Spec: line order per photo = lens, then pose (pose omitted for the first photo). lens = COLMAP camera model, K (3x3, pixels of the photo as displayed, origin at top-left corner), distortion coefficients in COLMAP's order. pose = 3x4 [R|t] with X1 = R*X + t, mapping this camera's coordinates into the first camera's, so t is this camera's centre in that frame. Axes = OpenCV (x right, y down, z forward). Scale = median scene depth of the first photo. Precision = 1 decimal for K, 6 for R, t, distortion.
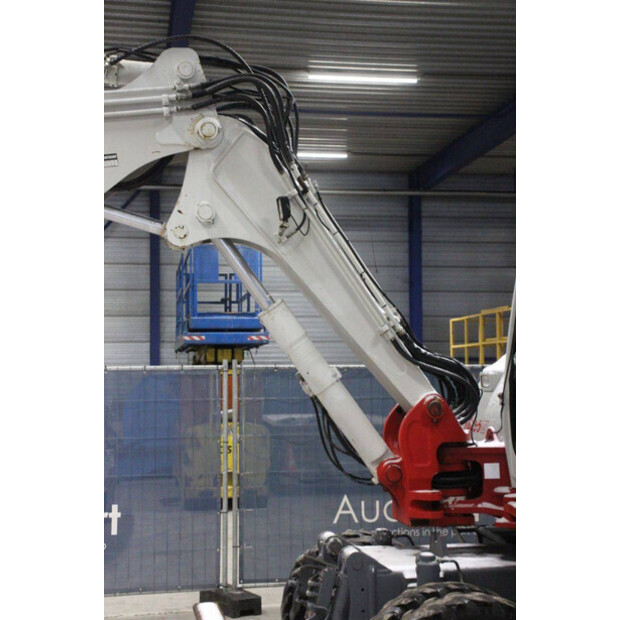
lens RADIAL K [[1146.3, 0, 303.6], [0, 1146.3, 312.4], [0, 0, 1]] dist [0.070839, 0.000000]
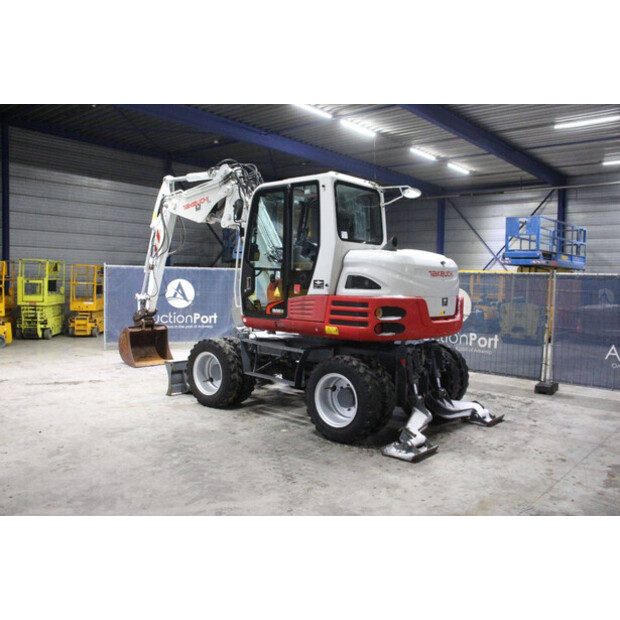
lens RADIAL K [[531.6, 0, 306.5], [0, 531.6, 308.8], [0, 0, 1]] dist [-0.103358, 0.010504]
pose [[0.609561, 0.059375, -0.790513, 1.149004], [0.023407, 0.995408, 0.092814, 0.030165], [0.792394, -0.075080, 0.605372, 0.291780]]
